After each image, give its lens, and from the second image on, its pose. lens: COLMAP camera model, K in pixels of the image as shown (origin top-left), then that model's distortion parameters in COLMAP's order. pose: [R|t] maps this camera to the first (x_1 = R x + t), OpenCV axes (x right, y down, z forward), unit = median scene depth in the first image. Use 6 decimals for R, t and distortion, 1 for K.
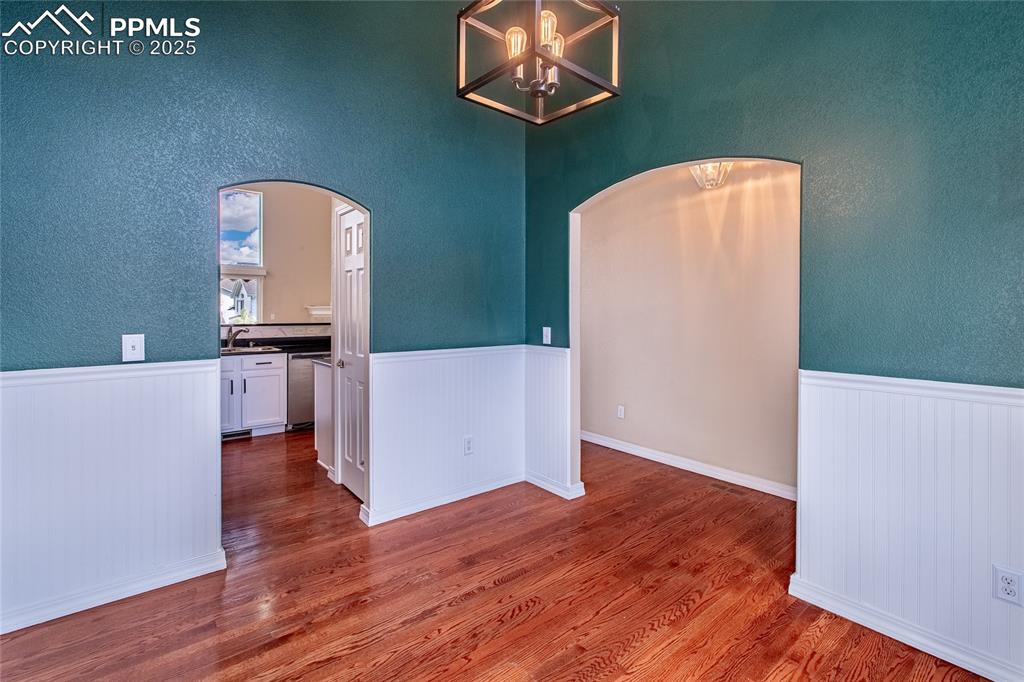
lens RADIAL K [[478.2, 0, 541.4], [0, 478.2, 309.5], [0, 0, 1]] dist [-0.004514, 0.000674]
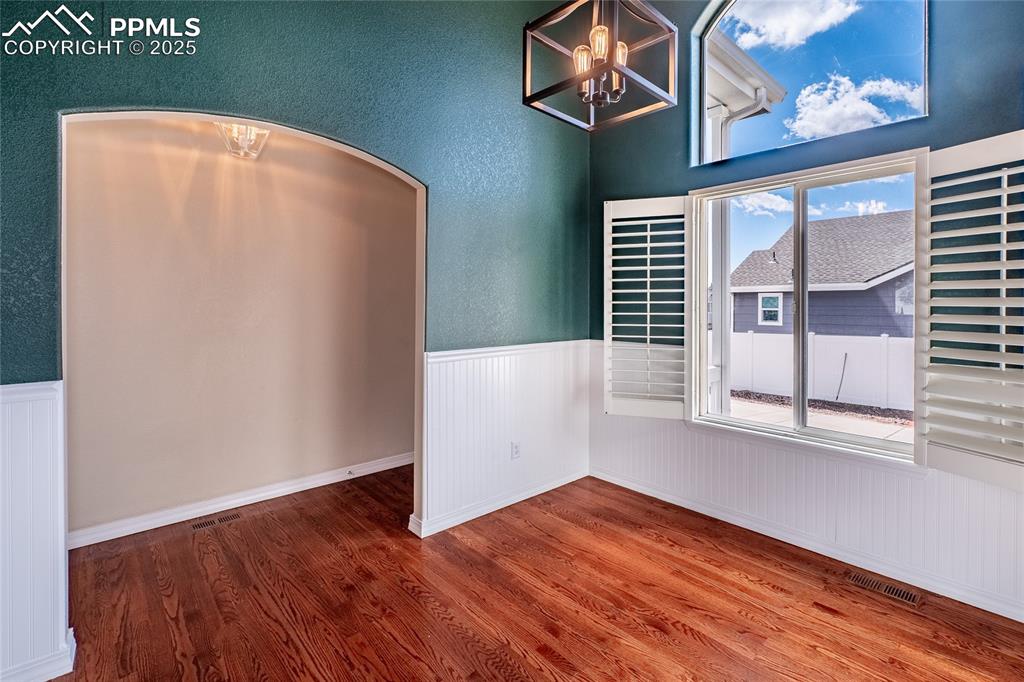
lens RADIAL K [[478.2, 0, 515.3], [0, 478.2, 304.7], [0, 0, 1]] dist [-0.004514, 0.000674]
pose [[-0.019460, -0.006183, 0.999792, -0.609799], [0.001536, 0.999980, 0.006214, -0.003692], [-0.999809, 0.001657, -0.019451, 0.689430]]
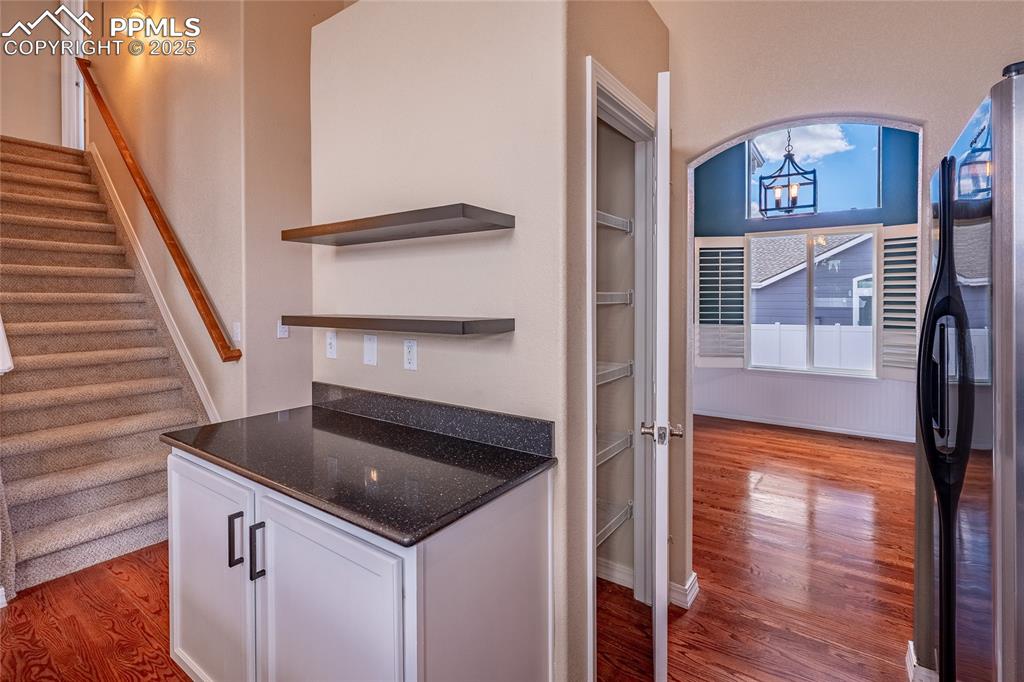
lens RADIAL K [[478.2, 0, 505.4], [0, 478.2, 302.7], [0, 0, 1]] dist [-0.004514, 0.000674]
pose [[-0.222555, -0.006866, 0.974896, -1.175138], [0.004446, 0.999958, 0.008057, -0.006780], [-0.974910, 0.006127, -0.222515, 1.677761]]
